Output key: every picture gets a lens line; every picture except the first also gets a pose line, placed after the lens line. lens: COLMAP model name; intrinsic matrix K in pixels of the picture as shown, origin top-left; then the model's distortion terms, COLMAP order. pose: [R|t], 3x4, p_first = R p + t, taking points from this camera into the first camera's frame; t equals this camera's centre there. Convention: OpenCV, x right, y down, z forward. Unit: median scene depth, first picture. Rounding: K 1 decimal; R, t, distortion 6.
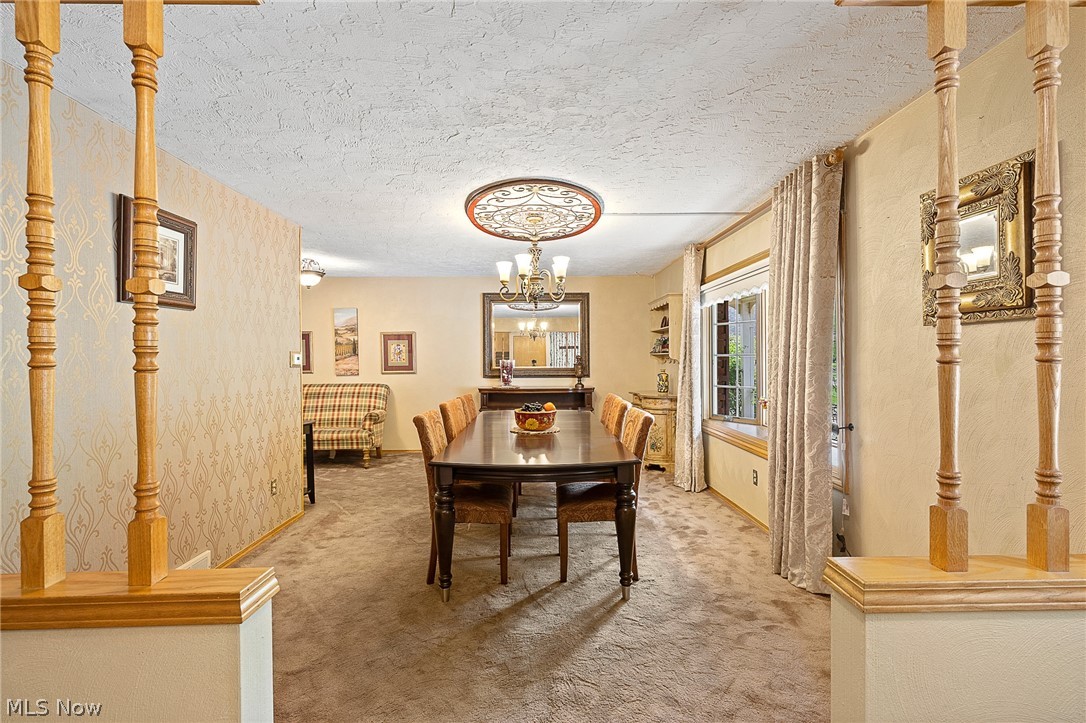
lens RADIAL K [[502.8, 0, 543.0], [0, 502.8, 361.5], [0, 0, 1]] dist [0.002607, 0.000002]
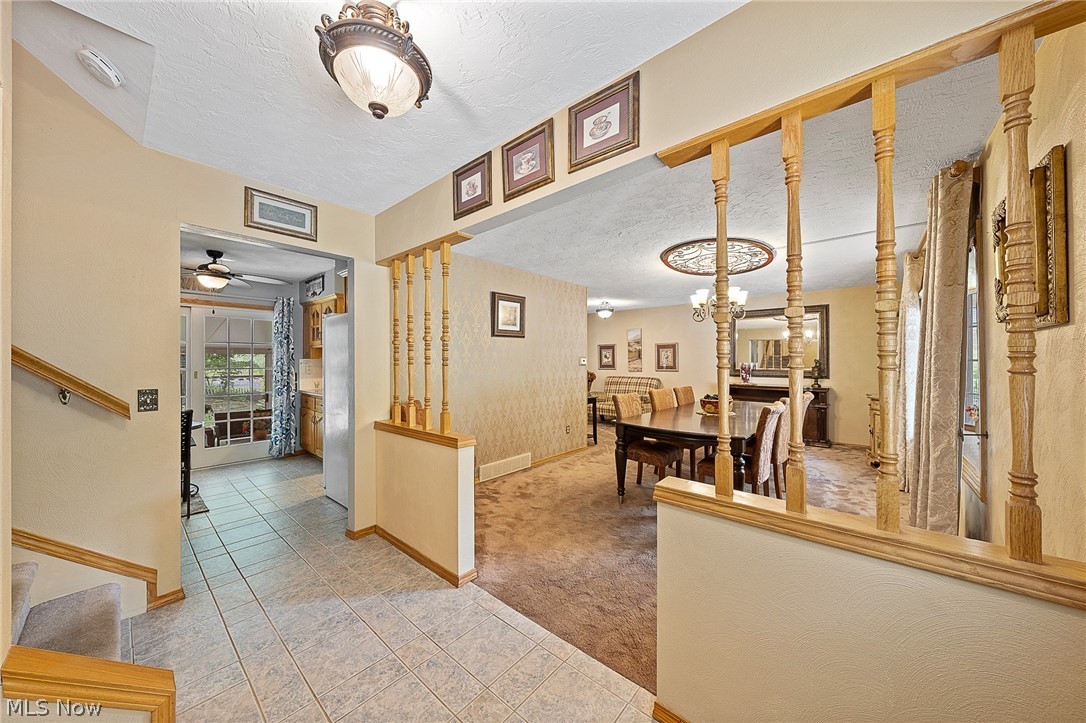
lens RADIAL K [[370.9, 0, 549.7], [0, 370.9, 359.3], [0, 0, 1]] dist [0.000213, -0.000012]
pose [[0.745589, 0.003920, -0.666395, 0.344192], [-0.009892, 0.999938, -0.005186, -0.003730], [0.666333, 0.010458, 0.745581, -0.080191]]
